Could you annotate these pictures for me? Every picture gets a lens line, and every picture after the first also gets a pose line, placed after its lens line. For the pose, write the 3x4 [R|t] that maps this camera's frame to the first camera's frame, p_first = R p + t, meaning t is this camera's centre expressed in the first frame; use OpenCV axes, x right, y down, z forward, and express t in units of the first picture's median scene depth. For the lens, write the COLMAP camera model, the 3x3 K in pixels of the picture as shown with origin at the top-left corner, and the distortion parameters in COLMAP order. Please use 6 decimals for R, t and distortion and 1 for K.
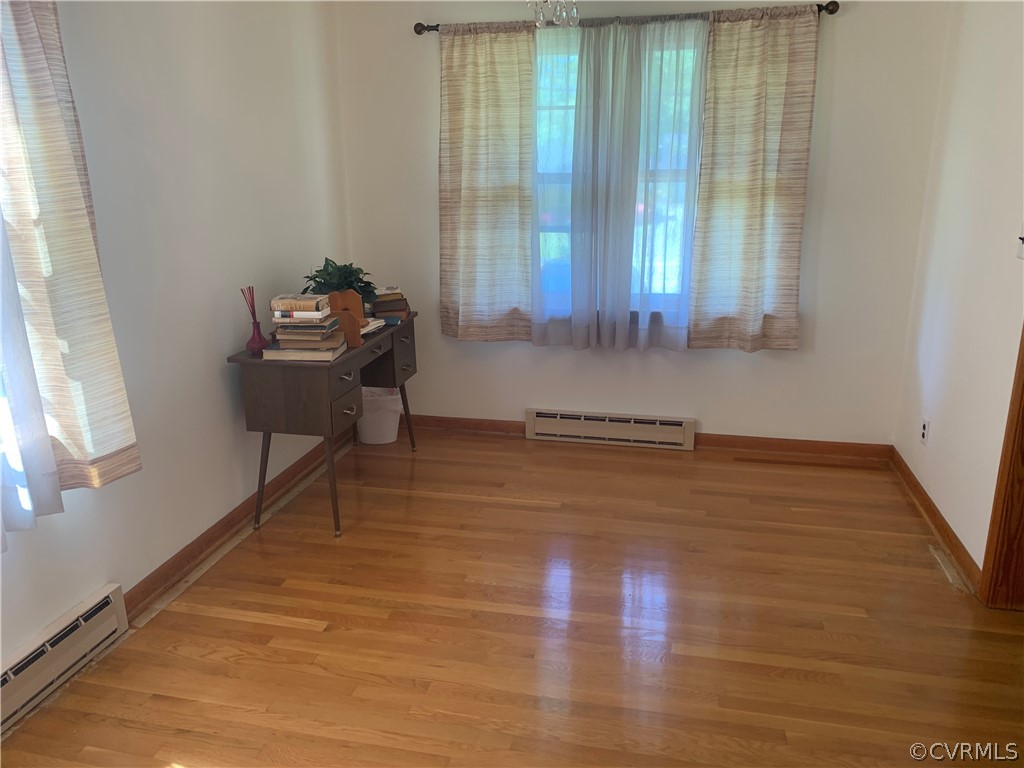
lens RADIAL K [[786.0, 0, 507.9], [0, 786.0, 377.2], [0, 0, 1]] dist [-0.001456, -0.002675]
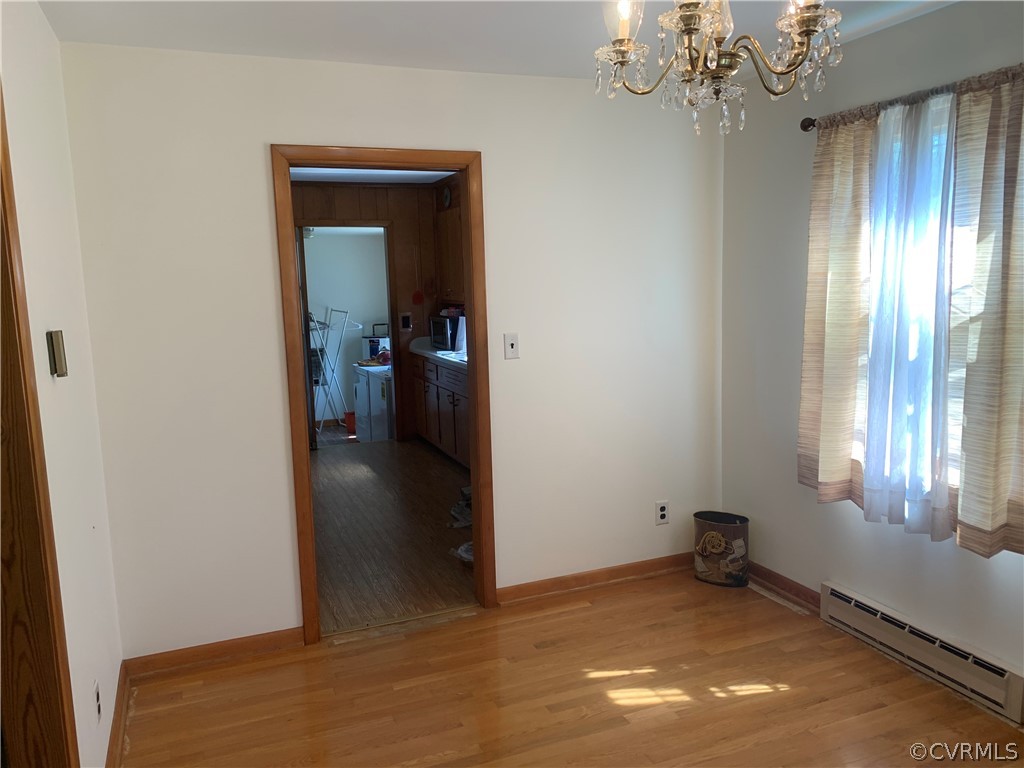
lens RADIAL K [[759.1, 0, 508.6], [0, 759.1, 380.6], [0, 0, 1]] dist [0.103984, -0.114518]
pose [[-0.817352, 0.111047, -0.565336, 0.631938], [-0.115434, 0.929788, 0.349528, -0.402549], [0.564457, 0.350946, -0.747145, 1.370646]]
